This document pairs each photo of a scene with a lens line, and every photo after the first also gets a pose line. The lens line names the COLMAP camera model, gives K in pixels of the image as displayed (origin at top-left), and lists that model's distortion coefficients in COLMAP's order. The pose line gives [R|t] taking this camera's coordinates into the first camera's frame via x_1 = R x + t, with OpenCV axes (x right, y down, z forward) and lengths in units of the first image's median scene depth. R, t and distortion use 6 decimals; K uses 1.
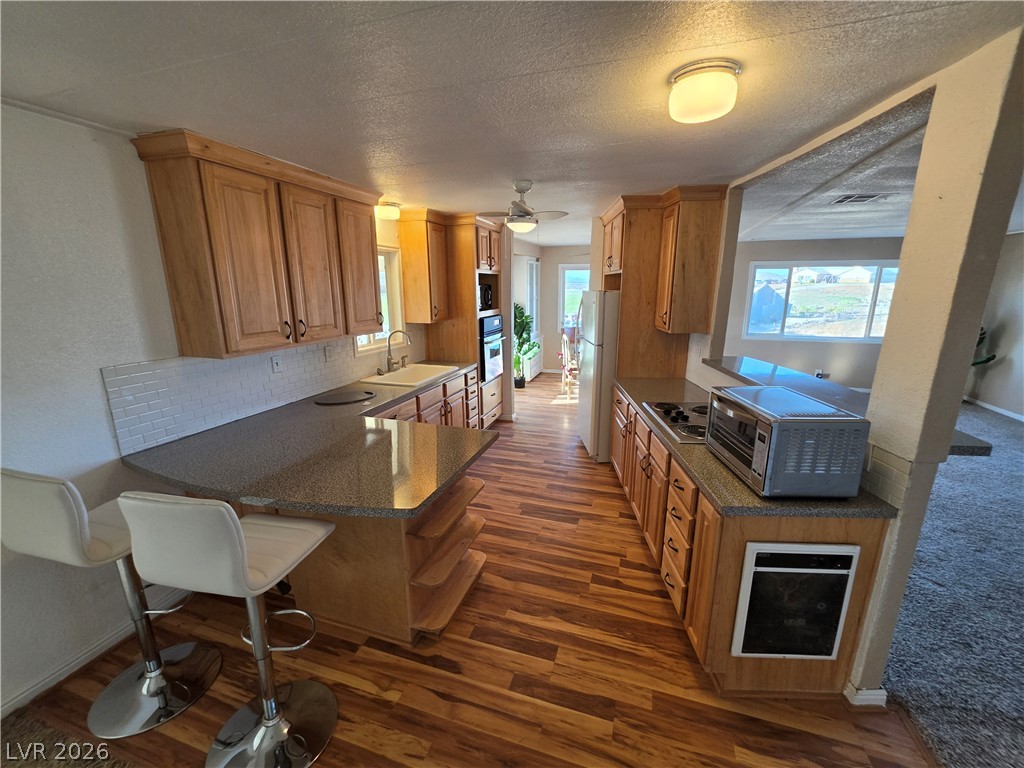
lens RADIAL K [[412.8, 0, 516.4], [0, 412.8, 378.2], [0, 0, 1]] dist [-0.003085, -0.000050]
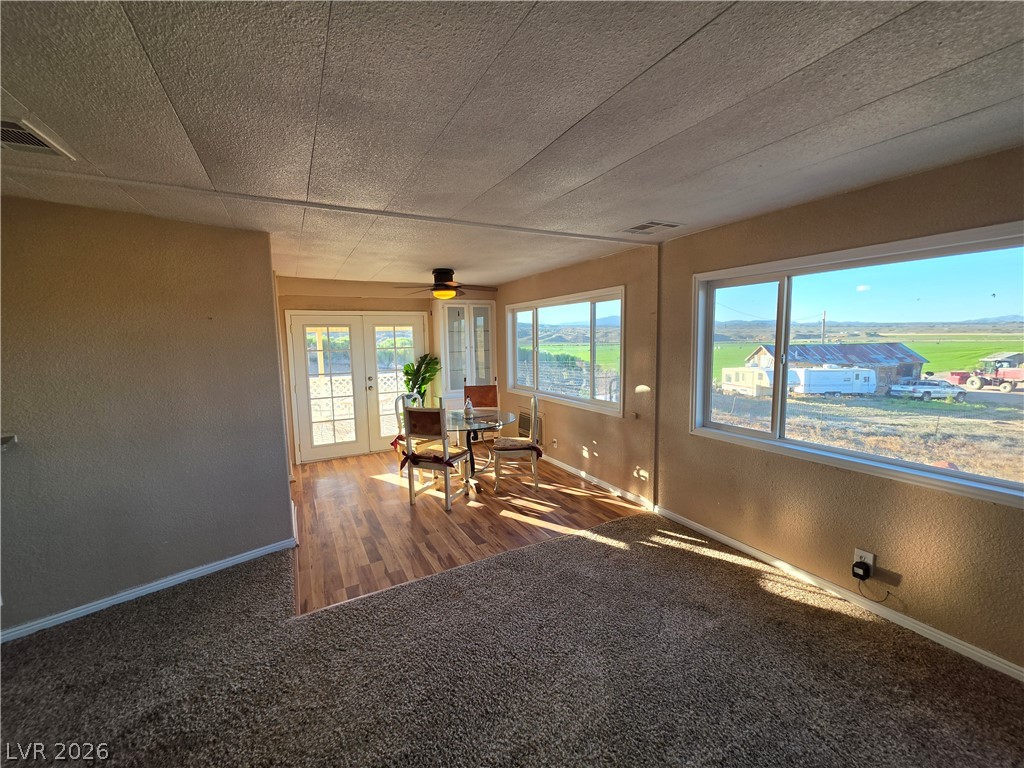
lens RADIAL K [[412.8, 0, 516.4], [0, 412.8, 378.2], [0, 0, 1]] dist [-0.003085, -0.000050]
pose [[0.719204, 0.055135, -0.692608, 1.157662], [-0.134805, 0.988977, -0.061253, -0.161422], [0.681596, 0.137420, 0.718709, 0.804129]]
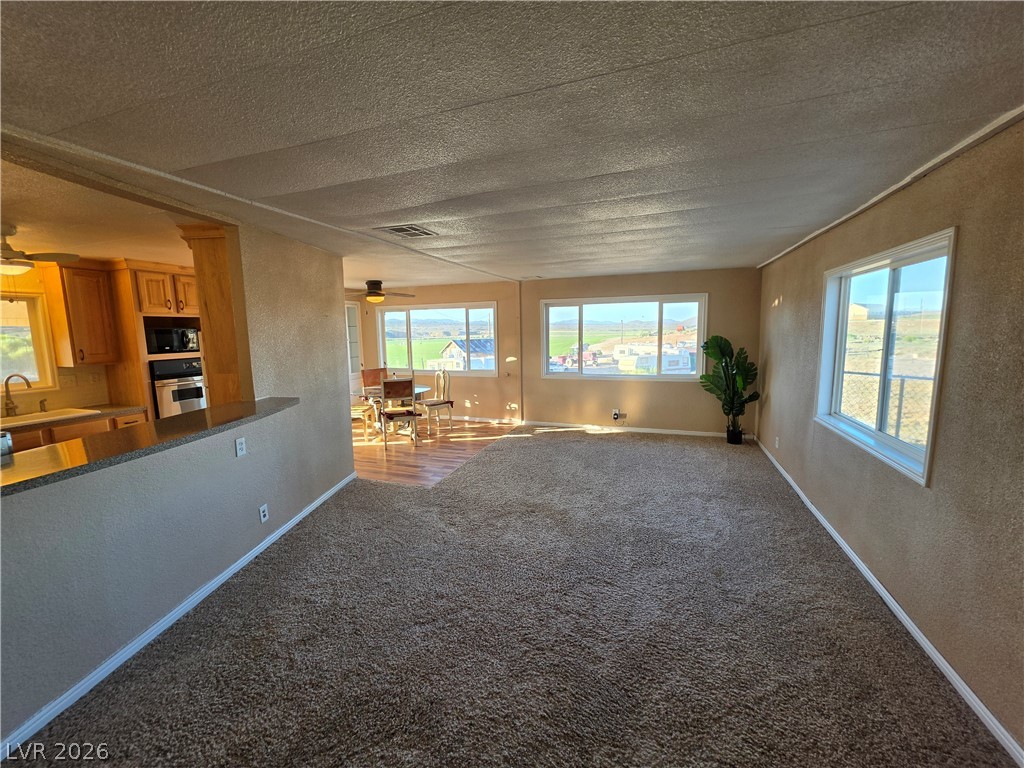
lens RADIAL K [[412.8, 0, 516.4], [0, 412.8, 378.2], [0, 0, 1]] dist [-0.003085, -0.000050]
pose [[0.999211, -0.013088, -0.037511, 0.831324], [0.009199, 0.994739, -0.102025, 0.003212], [0.038649, 0.101599, 0.994074, 0.062663]]
